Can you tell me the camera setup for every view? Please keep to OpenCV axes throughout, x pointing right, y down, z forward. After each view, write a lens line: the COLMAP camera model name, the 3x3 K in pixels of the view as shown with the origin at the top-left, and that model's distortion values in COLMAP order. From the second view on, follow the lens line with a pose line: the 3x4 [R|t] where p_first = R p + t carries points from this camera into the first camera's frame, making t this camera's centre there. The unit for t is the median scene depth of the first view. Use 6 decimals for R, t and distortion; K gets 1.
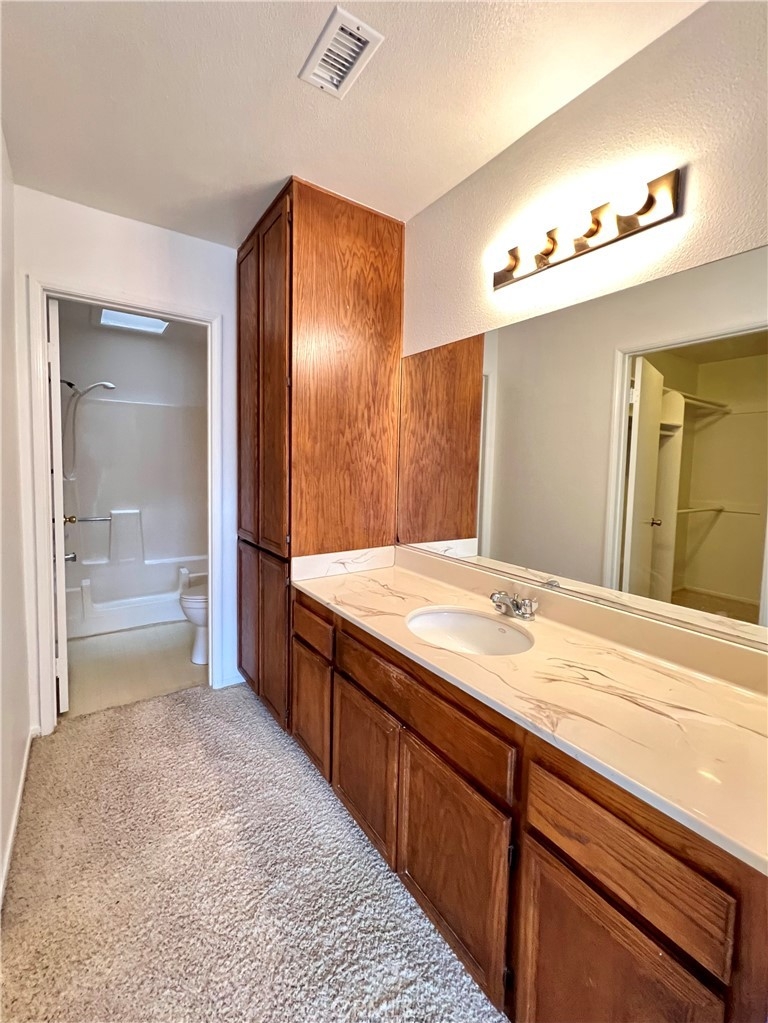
lens RADIAL K [[433.3, 0, 386.7], [0, 433.3, 498.7], [0, 0, 1]] dist [0.000671, 0.000073]
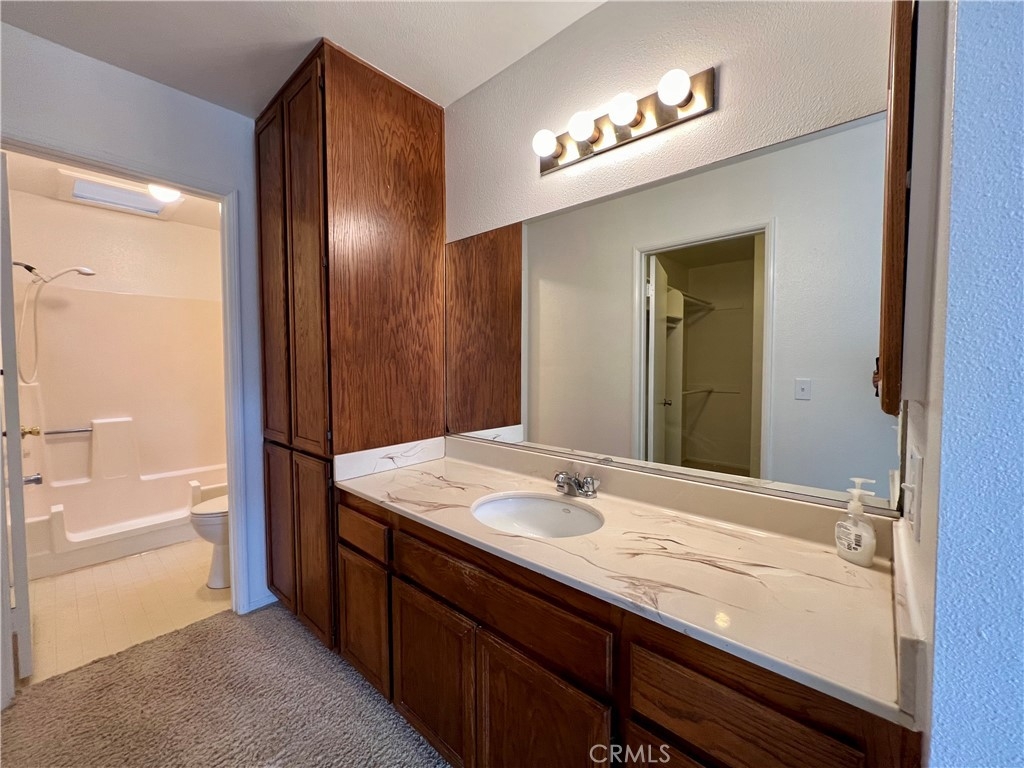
lens RADIAL K [[411.2, 0, 512.0], [0, 411.2, 384.0], [0, 0, 1]] dist [-0.002623, 0.000183]
pose [[0.972505, -0.036425, 0.230017, -0.053529], [0.042381, 0.998881, -0.021005, 0.022171], [-0.228994, 0.030176, 0.972960, 0.081622]]
